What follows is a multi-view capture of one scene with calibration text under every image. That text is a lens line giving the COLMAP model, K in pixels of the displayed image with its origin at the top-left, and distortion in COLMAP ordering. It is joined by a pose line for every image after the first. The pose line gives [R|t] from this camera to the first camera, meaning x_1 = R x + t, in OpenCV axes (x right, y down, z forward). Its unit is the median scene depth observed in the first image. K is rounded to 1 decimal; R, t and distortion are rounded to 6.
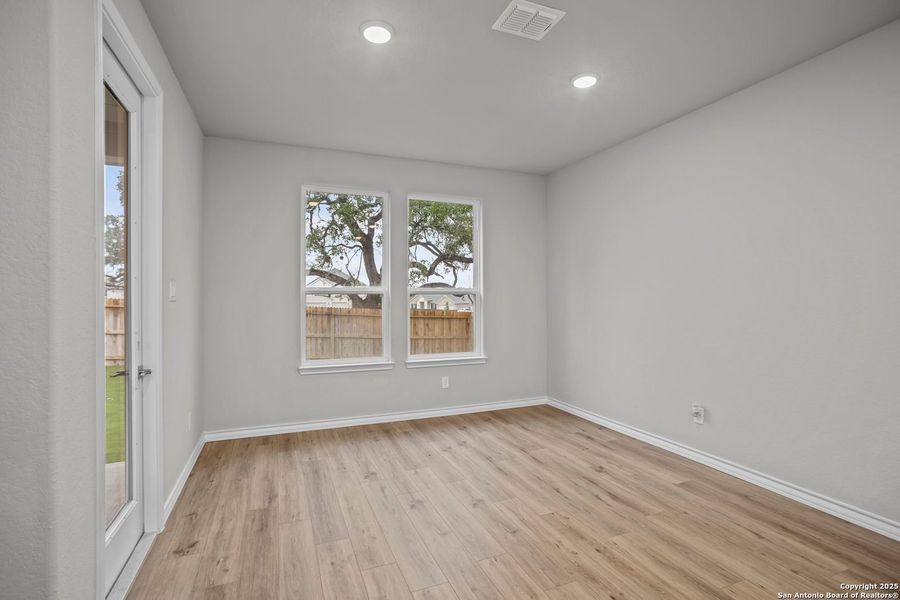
lens RADIAL K [[423.8, 0, 449.8], [0, 423.8, 296.5], [0, 0, 1]] dist [0.000190, 0.000066]
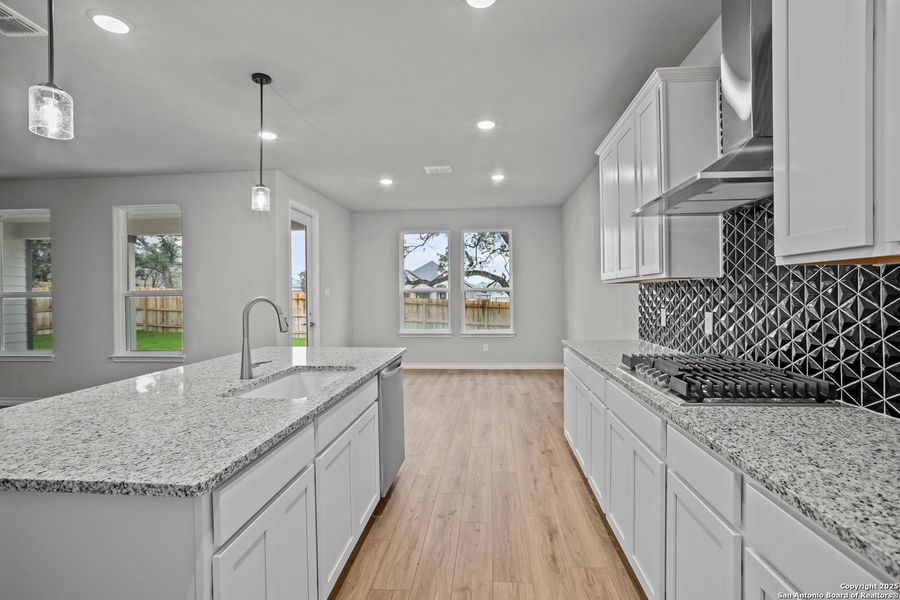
lens RADIAL K [[423.8, 0, 449.8], [0, 423.8, 296.5], [0, 0, 1]] dist [0.000190, 0.000066]
pose [[0.888637, -0.005347, -0.458580, 0.568776], [0.011139, 0.999889, 0.009926, -0.004188], [0.458476, -0.013929, 0.888598, -0.428585]]
